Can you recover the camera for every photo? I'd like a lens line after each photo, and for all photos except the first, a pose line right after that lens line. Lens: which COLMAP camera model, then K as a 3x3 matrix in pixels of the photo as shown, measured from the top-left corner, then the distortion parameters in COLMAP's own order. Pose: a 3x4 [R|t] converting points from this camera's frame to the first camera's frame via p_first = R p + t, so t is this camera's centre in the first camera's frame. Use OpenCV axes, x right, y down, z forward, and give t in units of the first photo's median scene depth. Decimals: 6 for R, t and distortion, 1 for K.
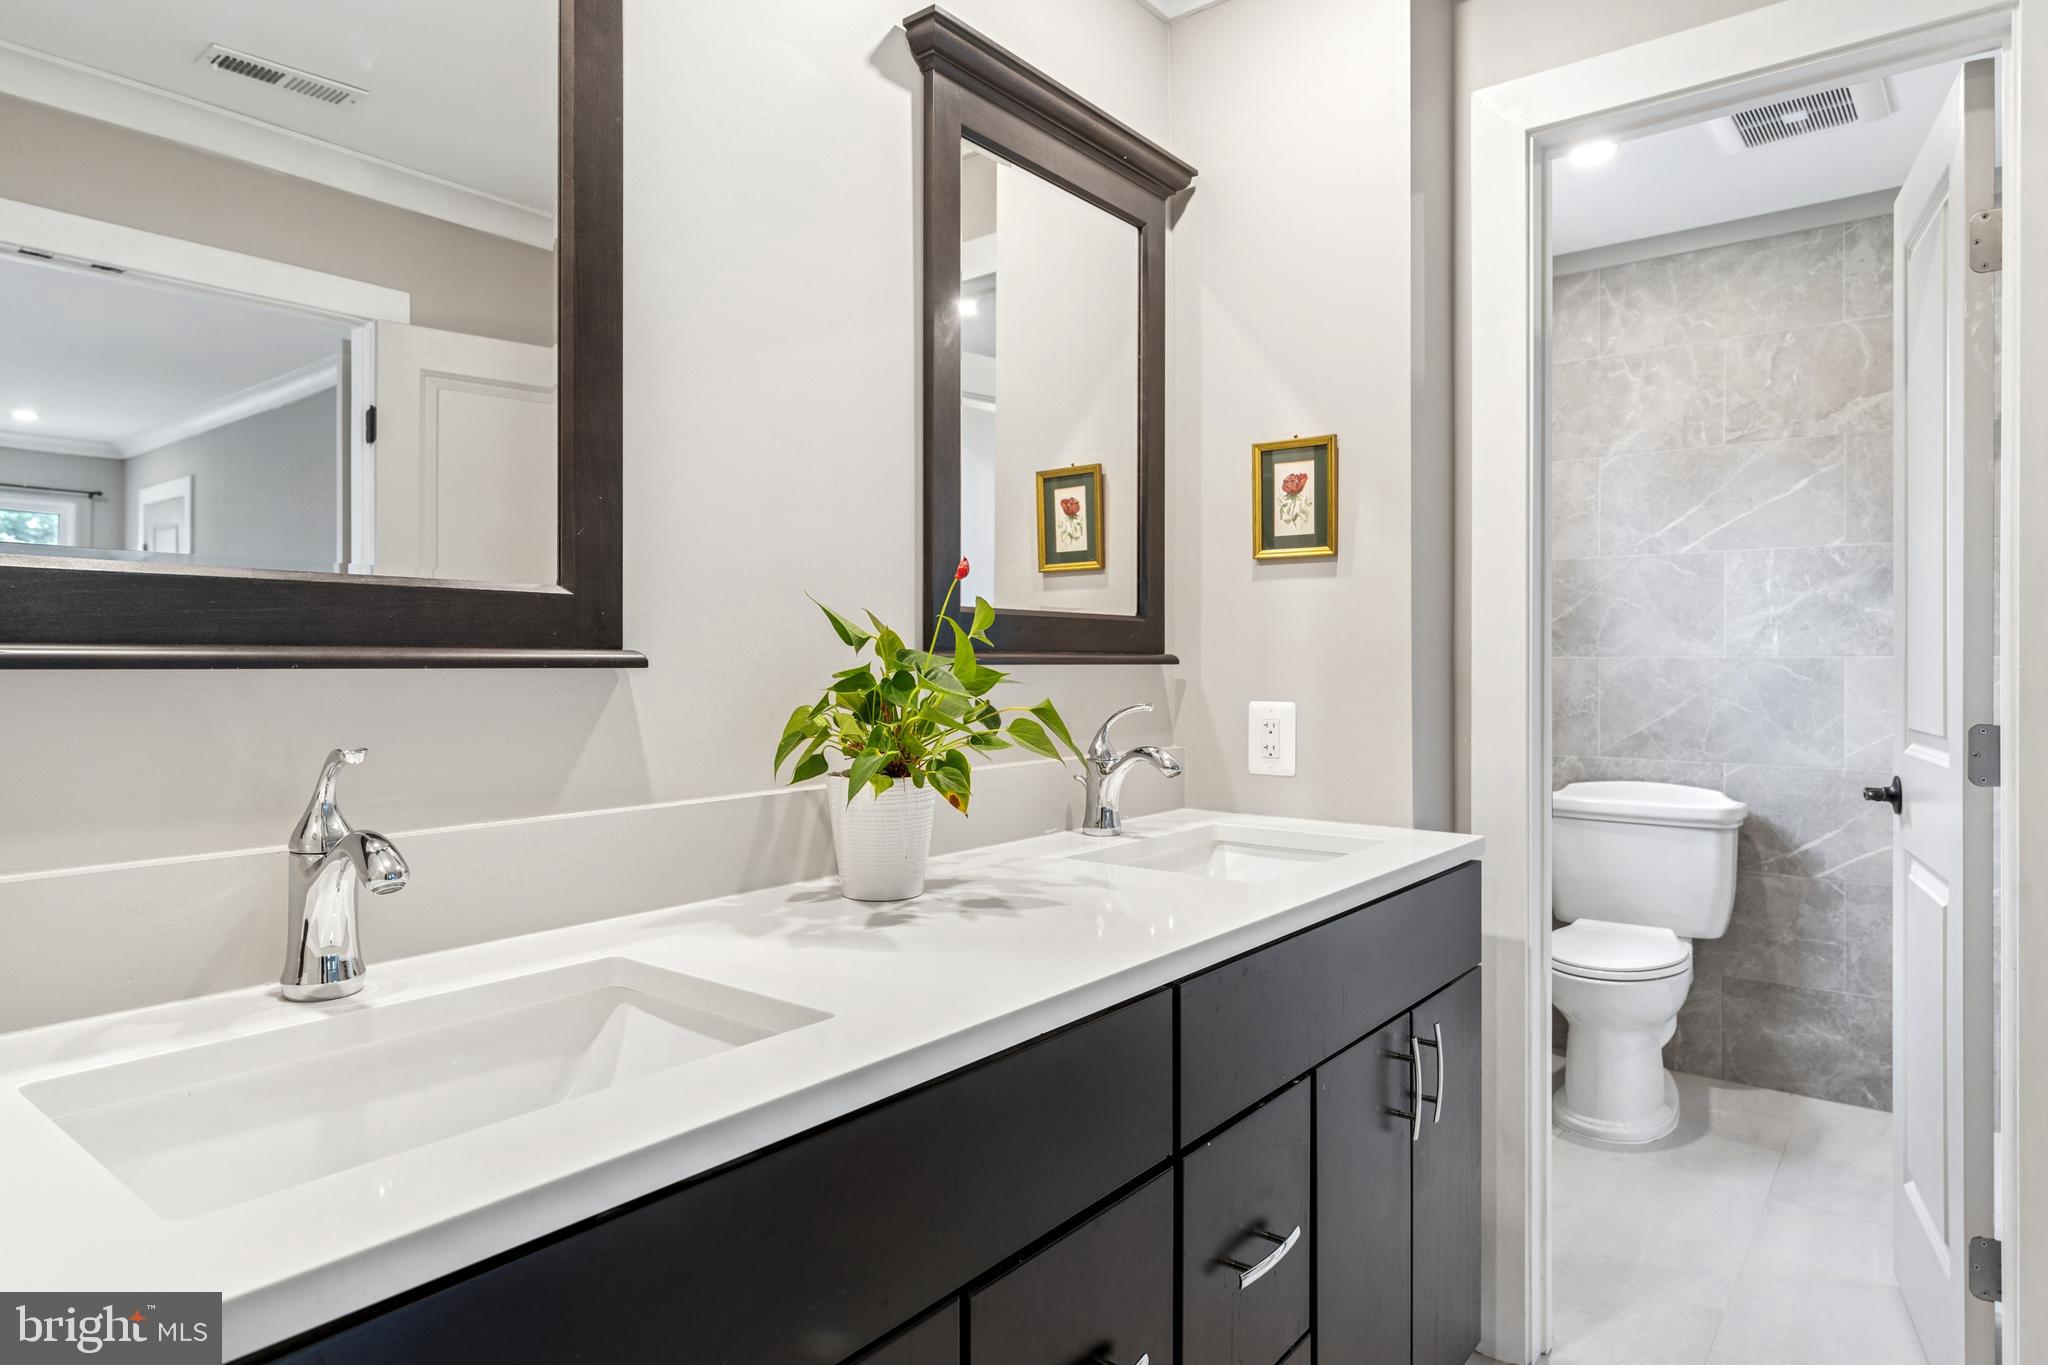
lens RADIAL K [[1182.3, 0, 1023.1], [0, 1182.3, 676.6], [0, 0, 1]] dist [-0.004017, -0.000337]
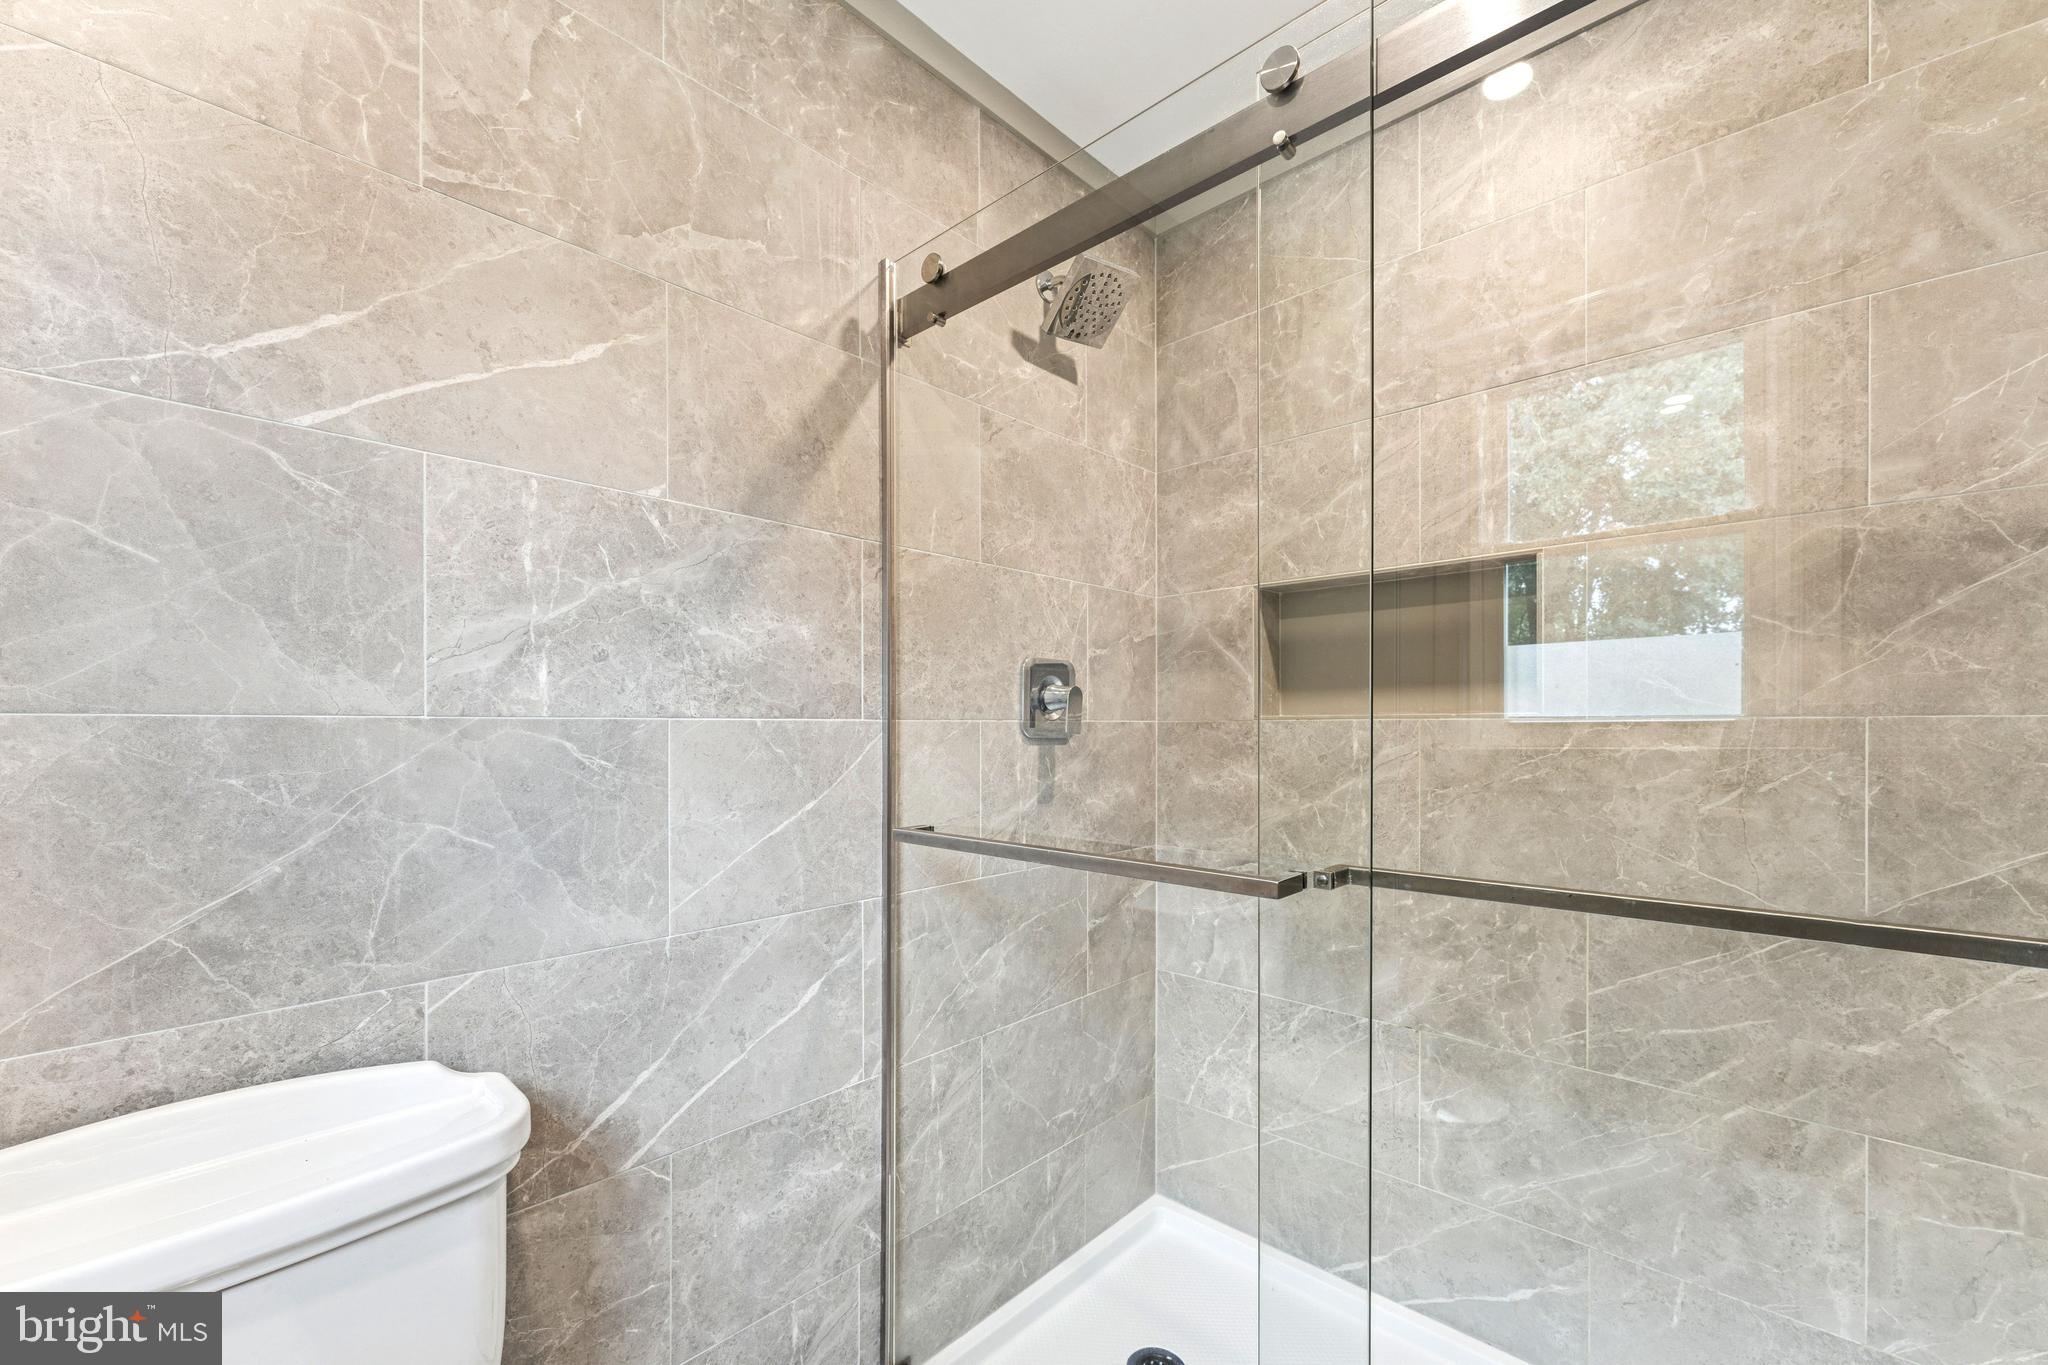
lens RADIAL K [[828.4, 0, 1003.0], [0, 828.4, 721.4], [0, 0, 1]] dist [-0.000815, -0.000528]
pose [[0.094688, -0.003024, 0.995502, 0.342267], [0.003742, 0.999989, 0.002681, -0.015409], [-0.995500, 0.003471, 0.094699, 0.799219]]
